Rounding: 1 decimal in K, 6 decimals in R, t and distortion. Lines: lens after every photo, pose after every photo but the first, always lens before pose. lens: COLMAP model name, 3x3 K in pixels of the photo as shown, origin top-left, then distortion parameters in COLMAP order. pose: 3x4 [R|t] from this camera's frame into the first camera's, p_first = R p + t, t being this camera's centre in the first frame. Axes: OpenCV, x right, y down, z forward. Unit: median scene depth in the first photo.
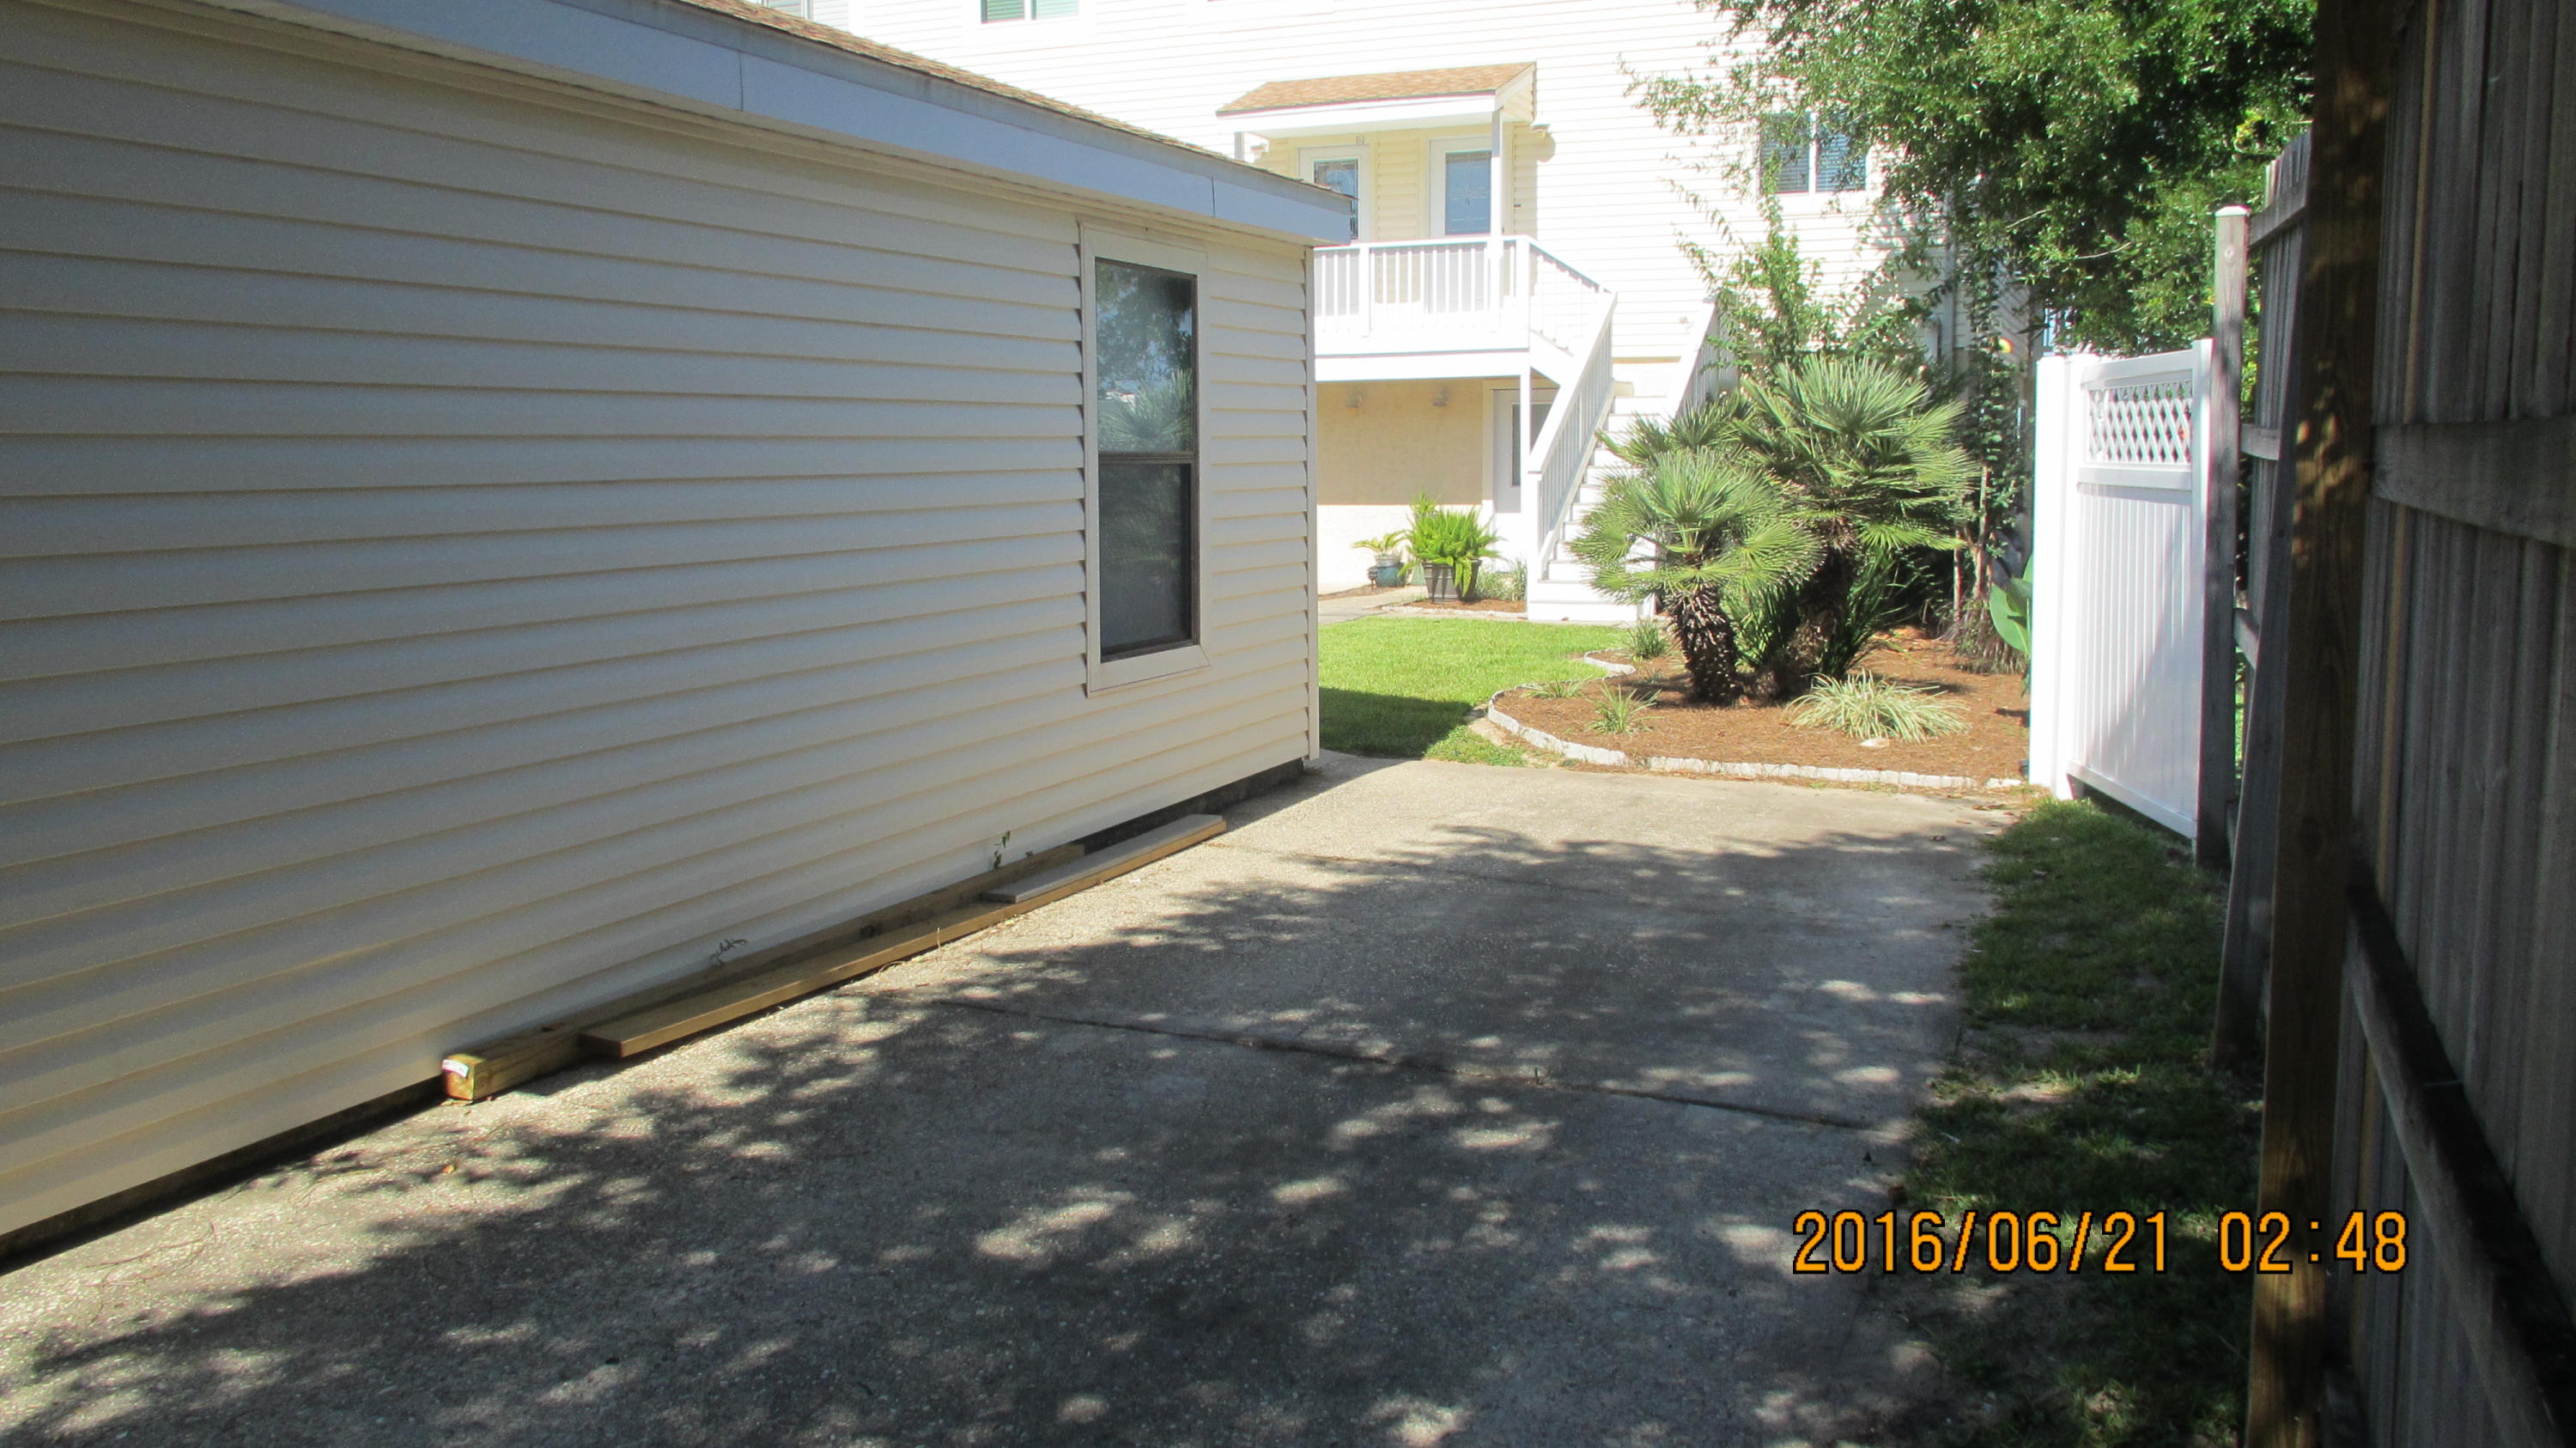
lens RADIAL K [[2145.0, 0, 1288.0], [0, 2145.0, 724.0], [0, 0, 1]] dist [-0.013265, 0.014812]
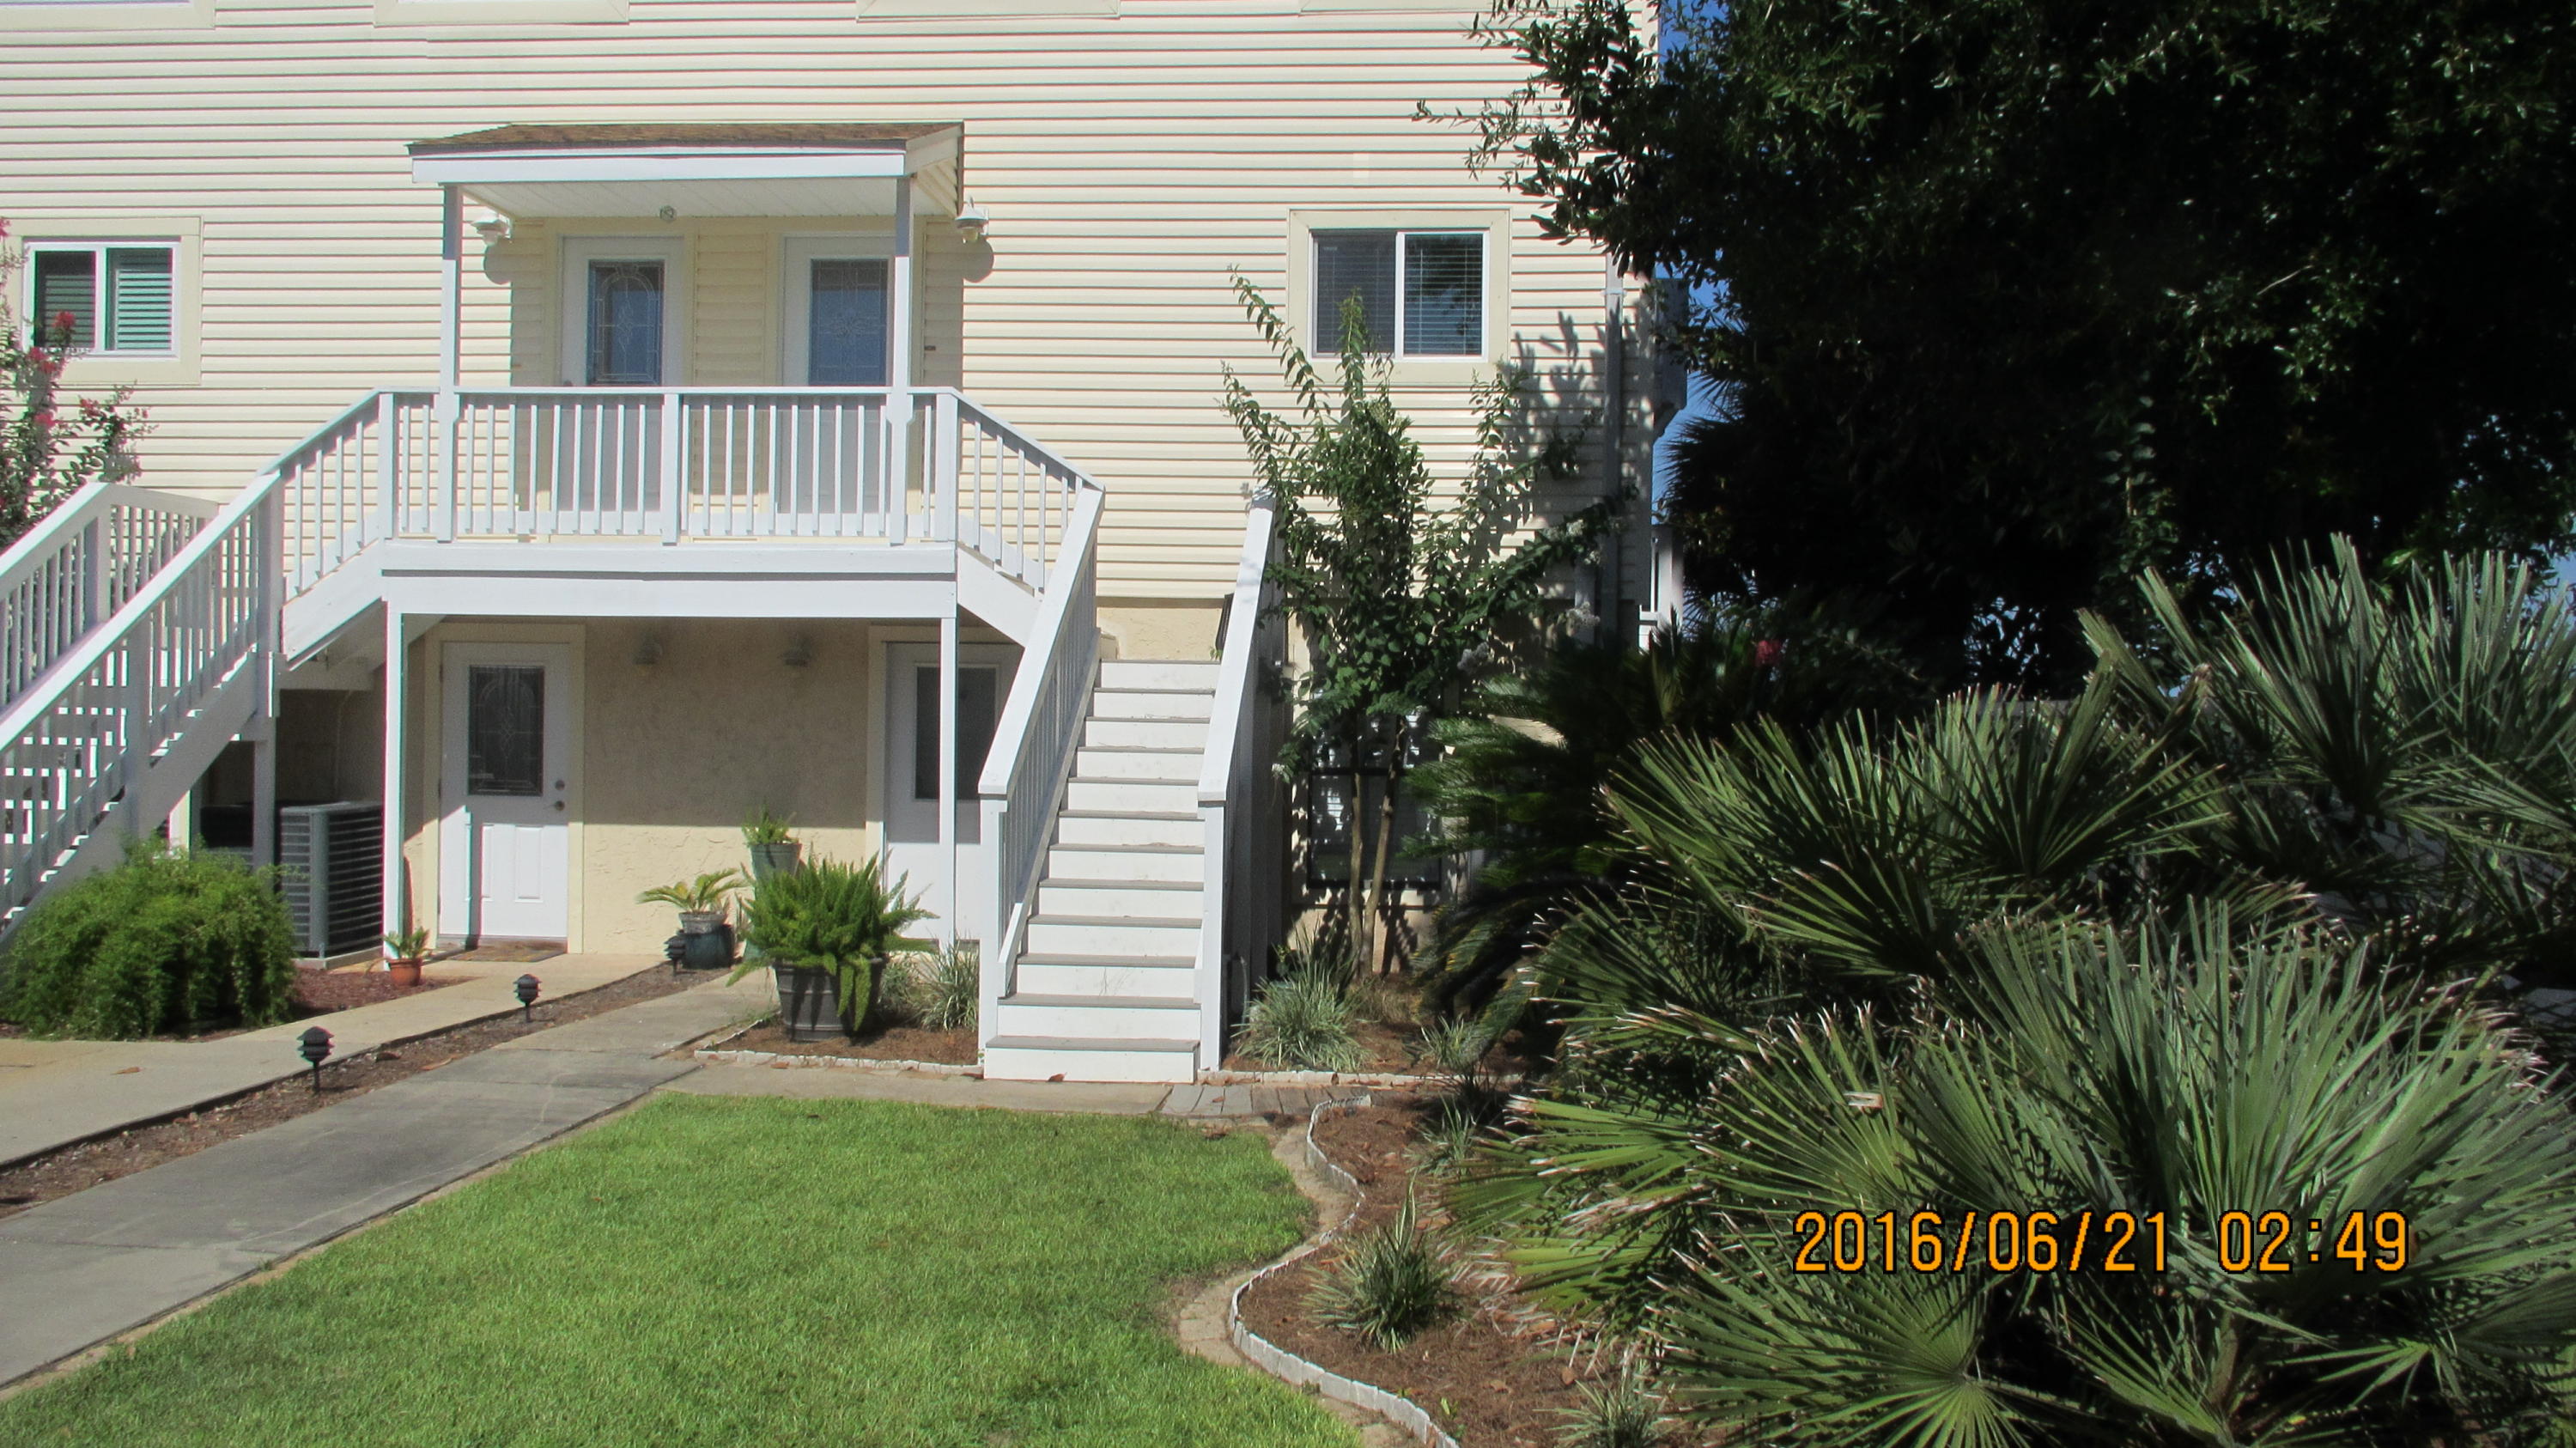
lens RADIAL K [[2145.0, 0, 1288.0], [0, 2145.0, 724.0], [0, 0, 1]] dist [-0.013265, 0.014812]
pose [[0.950610, 0.021924, 0.309613, 0.017097], [0.016635, 0.992470, -0.121355, -0.060698], [-0.309942, 0.120512, 0.943087, 0.417306]]
